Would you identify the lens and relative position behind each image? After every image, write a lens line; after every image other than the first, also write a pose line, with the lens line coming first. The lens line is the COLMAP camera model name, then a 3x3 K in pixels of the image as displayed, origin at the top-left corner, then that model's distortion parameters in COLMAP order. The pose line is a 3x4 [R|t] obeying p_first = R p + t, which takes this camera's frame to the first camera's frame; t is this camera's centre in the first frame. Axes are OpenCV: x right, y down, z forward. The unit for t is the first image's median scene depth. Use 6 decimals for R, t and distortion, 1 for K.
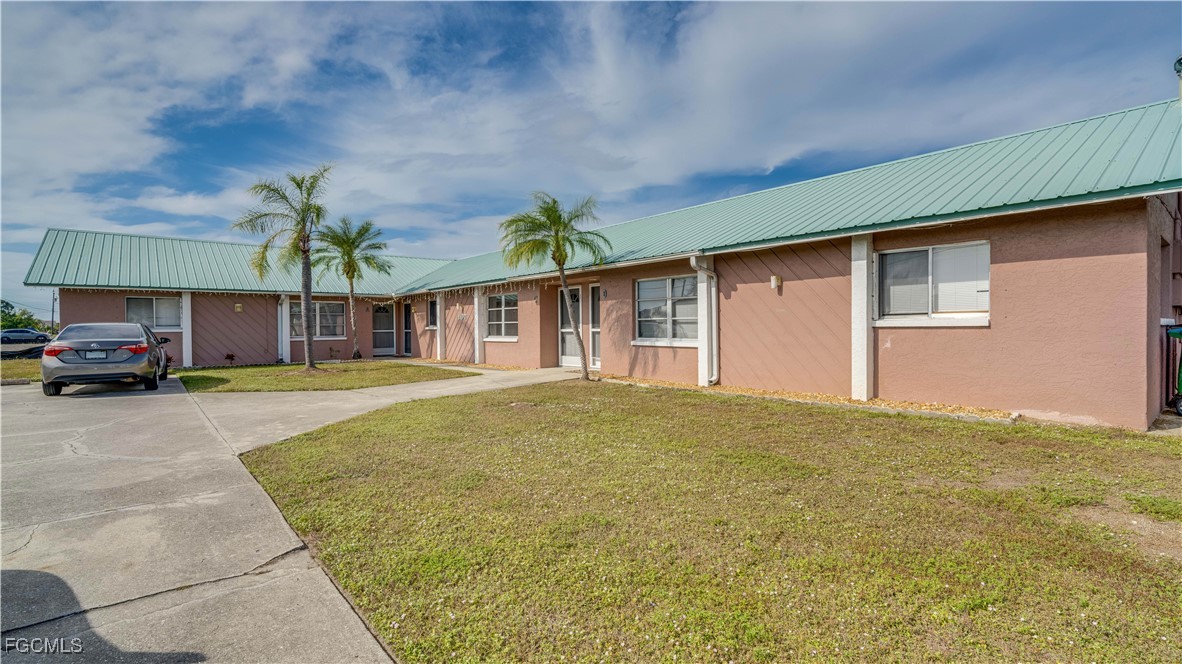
lens RADIAL K [[538.7, 0, 595.0], [0, 538.7, 333.0], [0, 0, 1]] dist [0.004554, 0.000325]
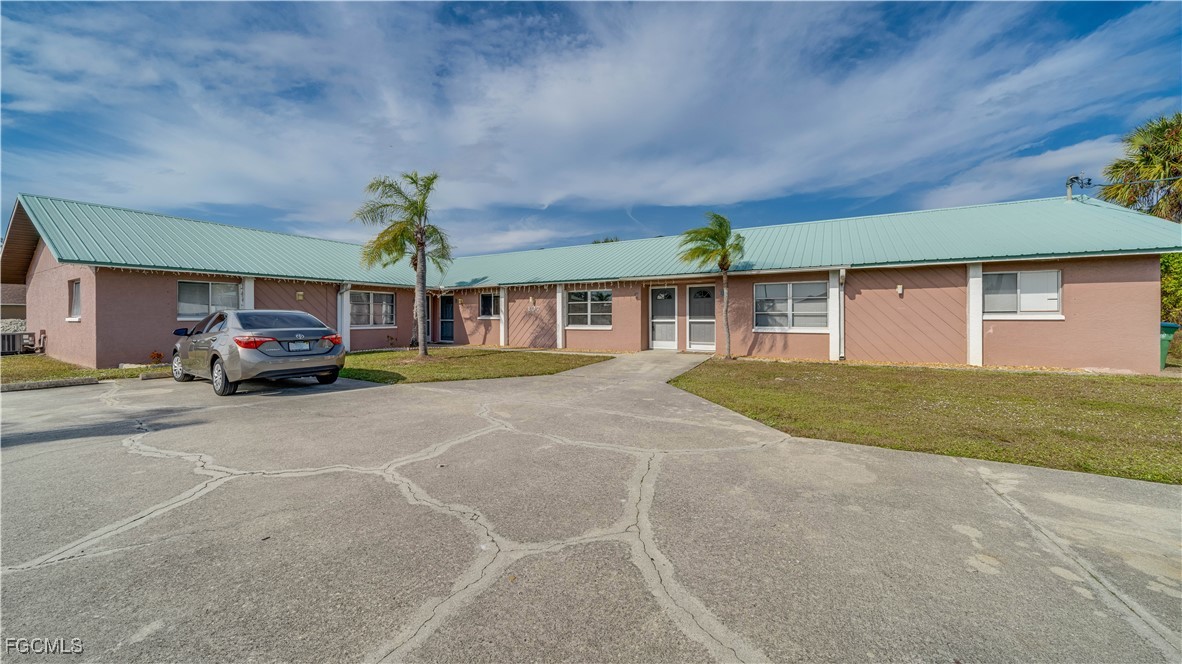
lens RADIAL K [[406.5, 0, 604.6], [0, 406.5, 317.6], [0, 0, 1]] dist [-0.006861, 0.000278]
pose [[0.933687, 0.007870, 0.358003, -0.636036], [-0.003031, 0.999896, -0.014075, 0.001801], [-0.358076, 0.012057, 0.933614, 0.187400]]
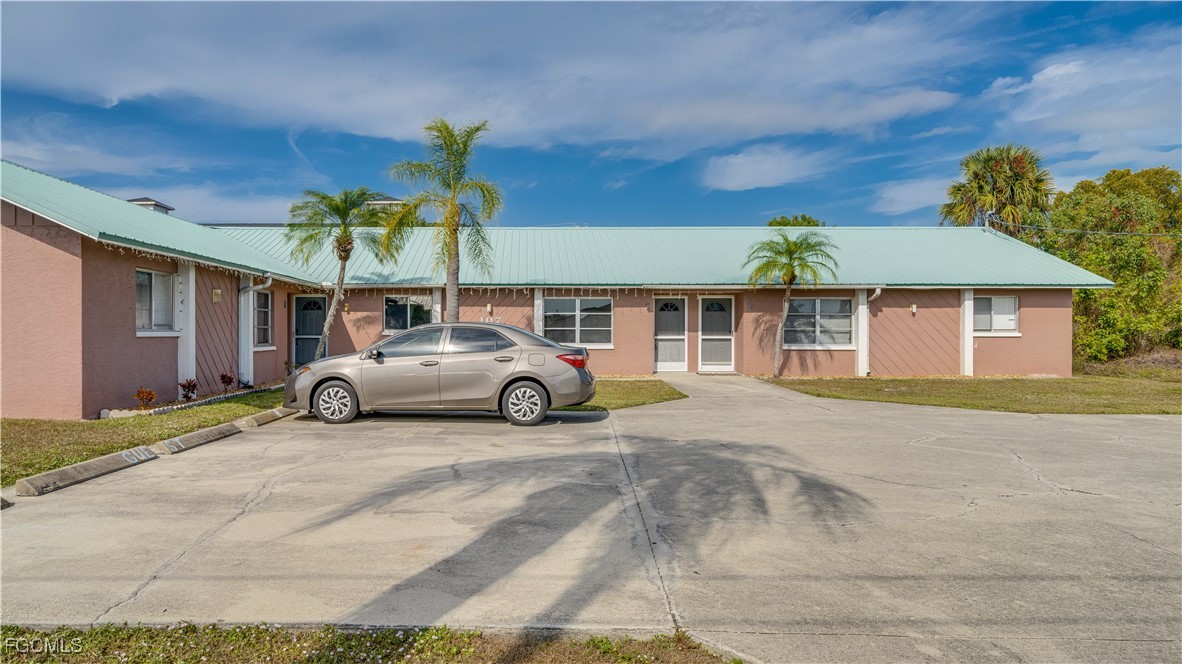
lens RADIAL K [[736.0, 0, 522.8], [0, 736.0, 337.4], [0, 0, 1]] dist [0.011538, 0.009780]
pose [[0.642009, 0.005249, 0.766679, -1.640115], [0.001010, 0.999970, -0.007692, 0.007057], [-0.766696, 0.005713, 0.641985, 0.359599]]
